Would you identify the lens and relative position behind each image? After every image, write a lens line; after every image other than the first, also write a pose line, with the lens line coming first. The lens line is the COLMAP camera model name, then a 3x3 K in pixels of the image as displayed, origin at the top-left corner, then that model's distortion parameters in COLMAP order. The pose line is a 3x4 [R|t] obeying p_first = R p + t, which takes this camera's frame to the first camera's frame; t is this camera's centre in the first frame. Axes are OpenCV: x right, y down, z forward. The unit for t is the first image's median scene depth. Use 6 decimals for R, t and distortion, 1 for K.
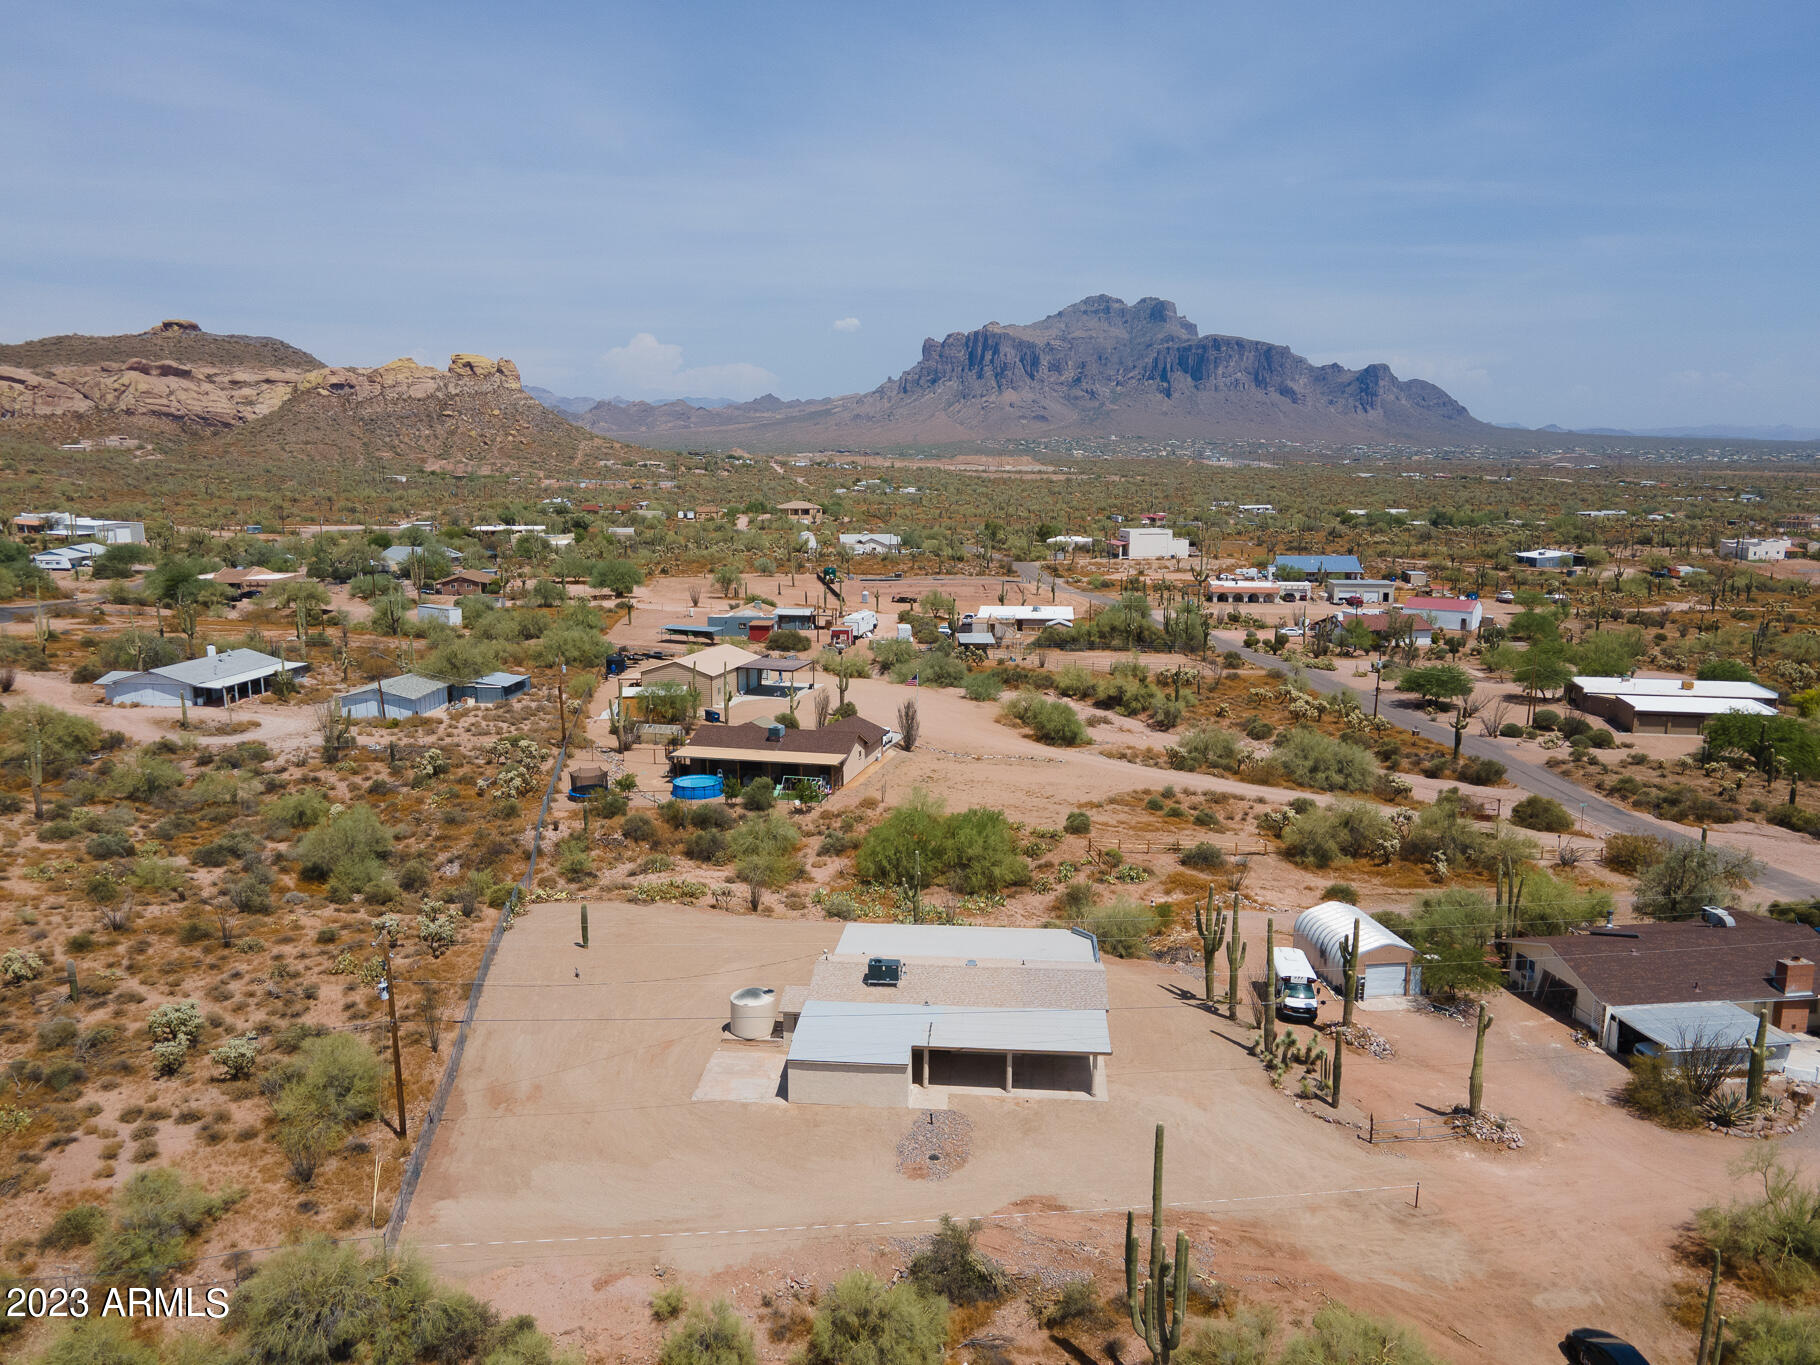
lens RADIAL K [[1328.6, 0, 910.0], [0, 1328.6, 682.5], [0, 0, 1]] dist [0.022175, 0.041541]
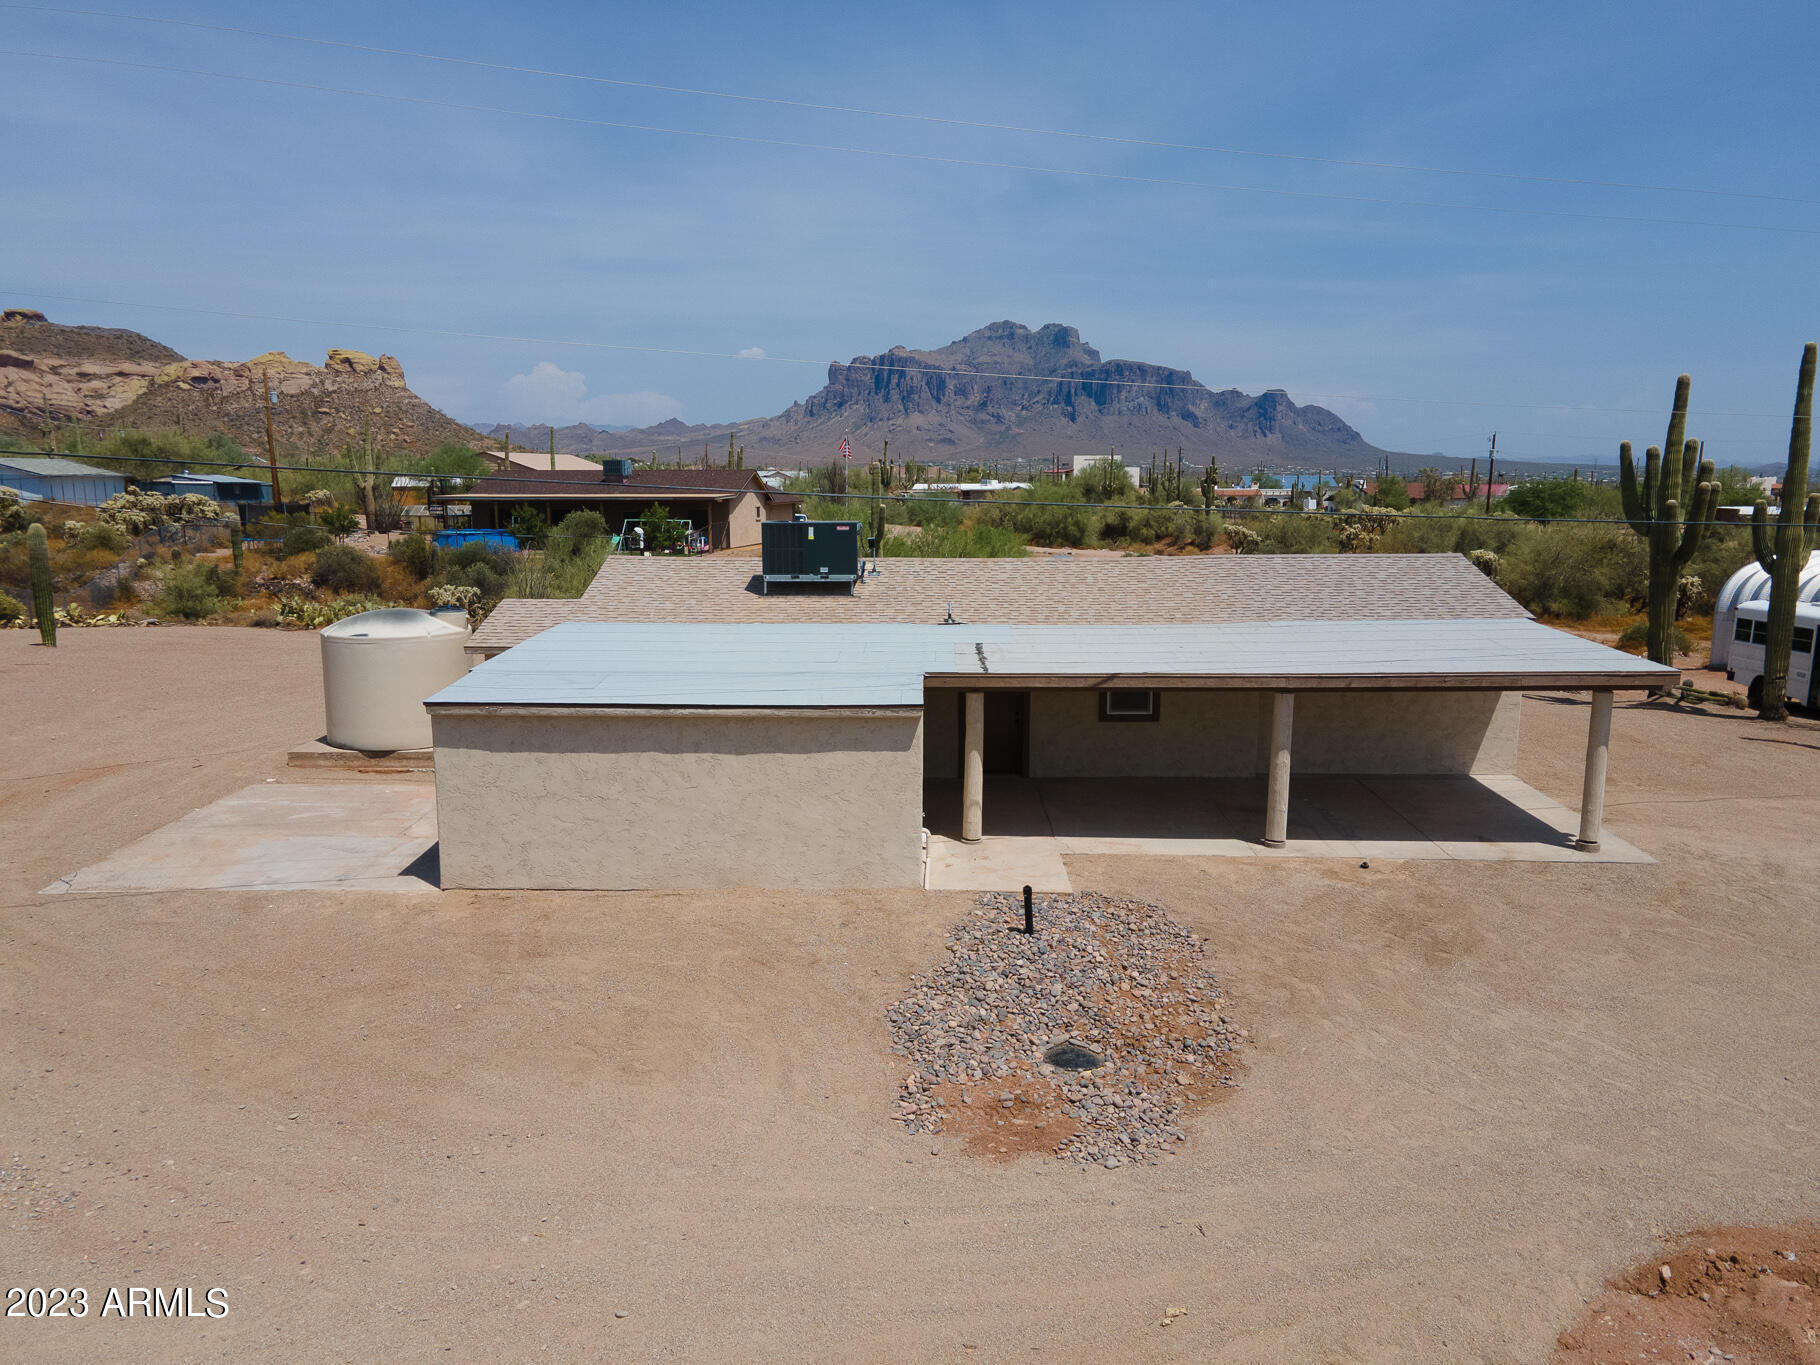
lens RADIAL K [[1328.6, 0, 910.0], [0, 1328.6, 682.5], [0, 0, 1]] dist [0.022175, 0.041541]
pose [[0.997613, -0.011238, 0.068131, -0.011212], [0.012663, 0.999709, -0.020522, 0.159673], [-0.067880, 0.021336, 0.997465, 0.419322]]
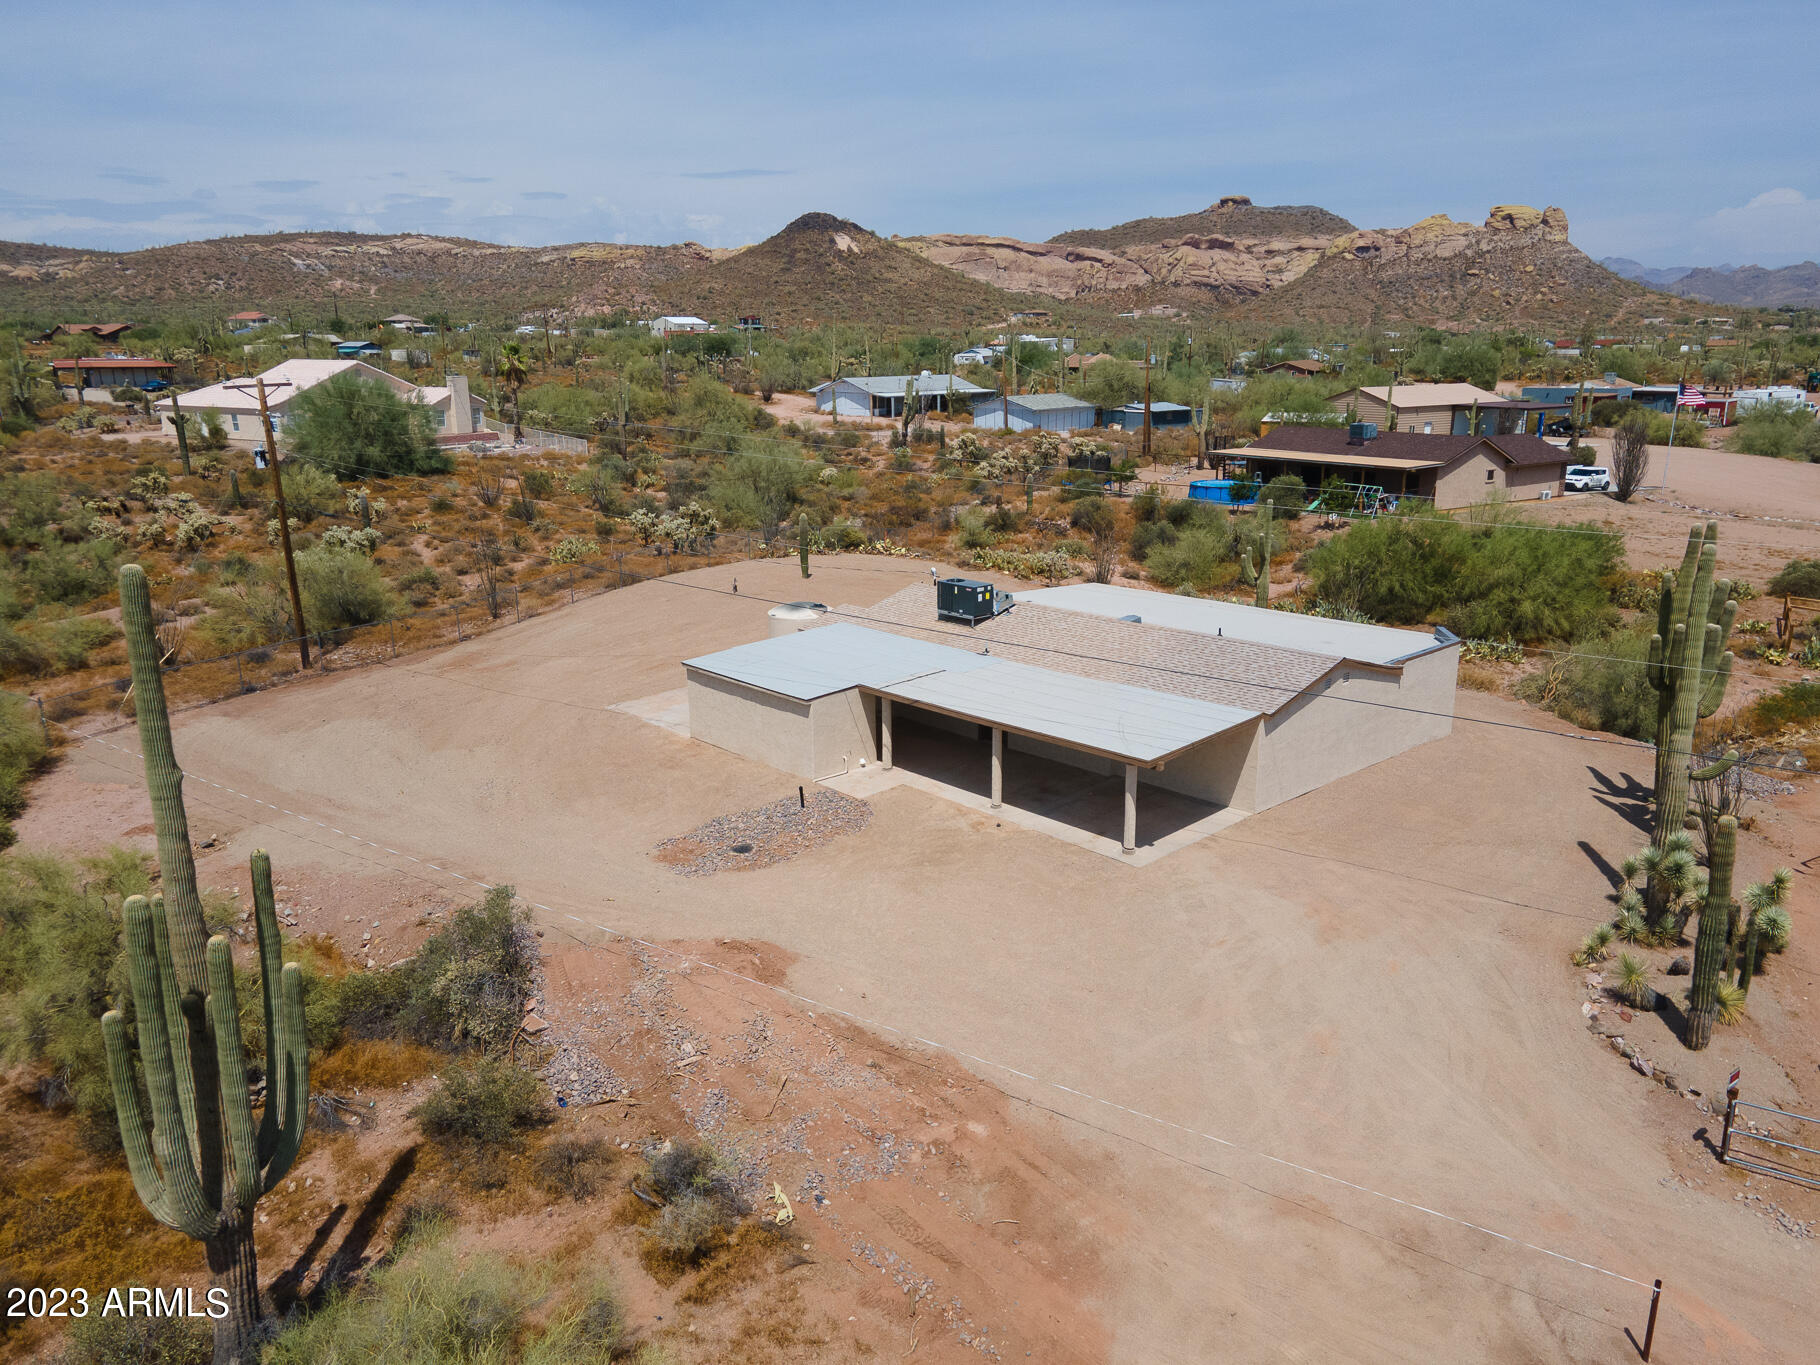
lens RADIAL K [[1328.6, 0, 910.0], [0, 1328.6, 682.5], [0, 0, 1]] dist [0.022175, 0.041541]
pose [[0.741394, 0.162076, -0.651204, 0.214520], [-0.108658, 0.986584, 0.121841, 0.115644], [0.662215, -0.019574, 0.749058, 0.342787]]
